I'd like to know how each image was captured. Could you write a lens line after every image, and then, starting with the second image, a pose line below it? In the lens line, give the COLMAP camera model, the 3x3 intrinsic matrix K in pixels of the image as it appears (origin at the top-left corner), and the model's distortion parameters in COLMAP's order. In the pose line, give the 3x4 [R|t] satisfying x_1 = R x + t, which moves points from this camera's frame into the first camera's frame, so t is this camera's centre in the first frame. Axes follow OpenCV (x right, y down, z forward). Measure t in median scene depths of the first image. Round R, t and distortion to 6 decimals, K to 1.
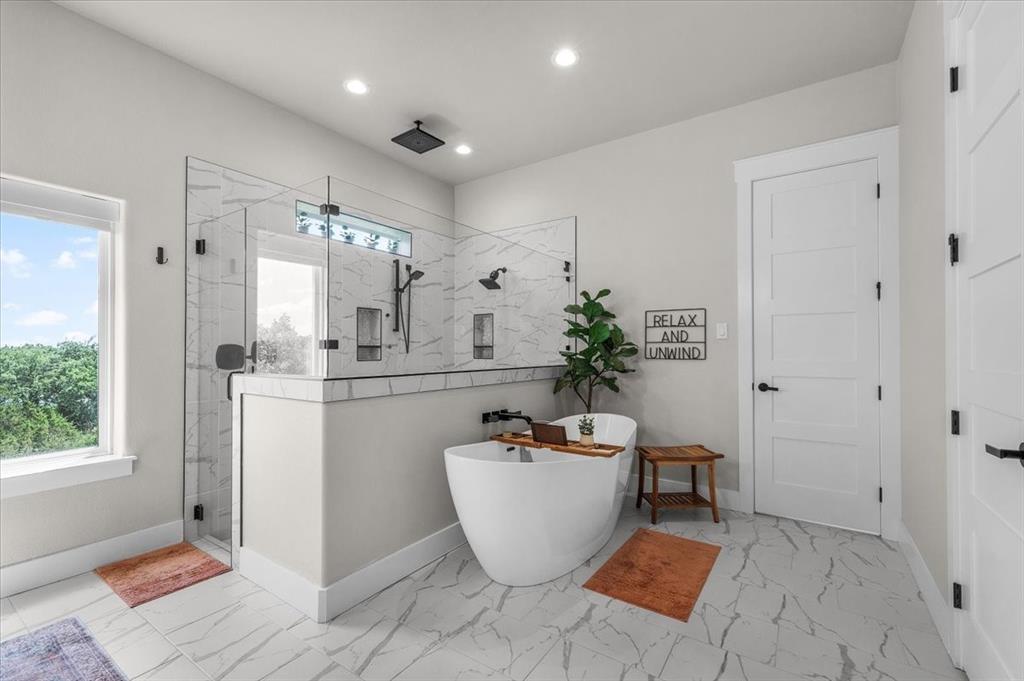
lens RADIAL K [[441.0, 0, 517.1], [0, 441.0, 345.7], [0, 0, 1]] dist [0.010630, -0.000070]
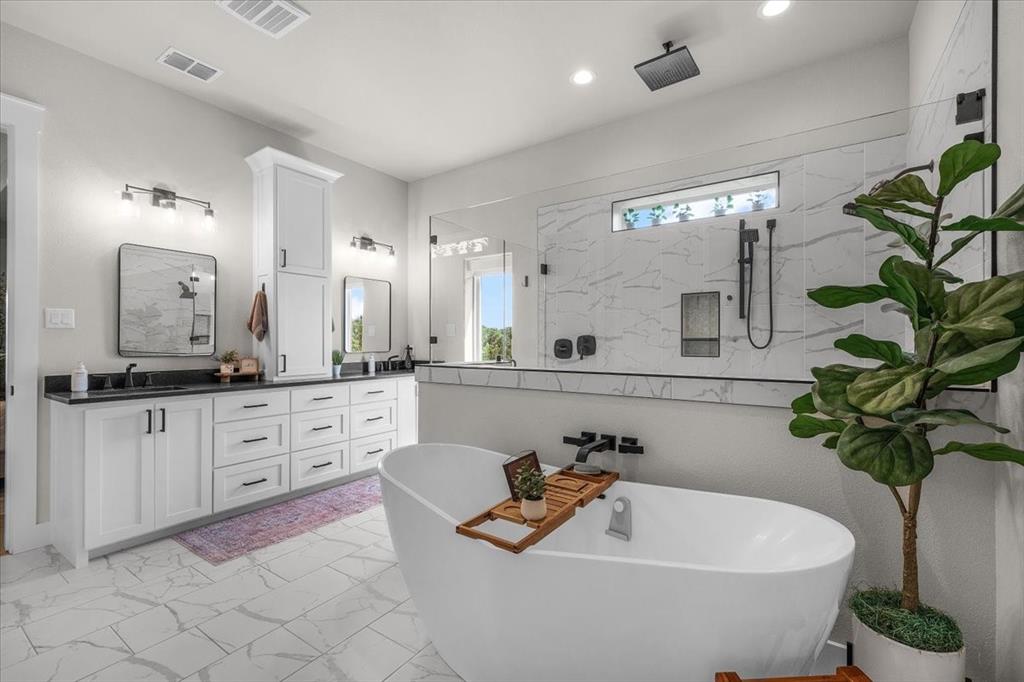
lens RADIAL K [[441.0, 0, 513.8], [0, 441.0, 339.4], [0, 0, 1]] dist [0.010630, -0.000070]
pose [[-0.003371, -0.005979, -0.999976, 0.474626], [0.009269, 0.999939, -0.006010, 0.003174], [0.999951, -0.009289, -0.003316, 0.646346]]
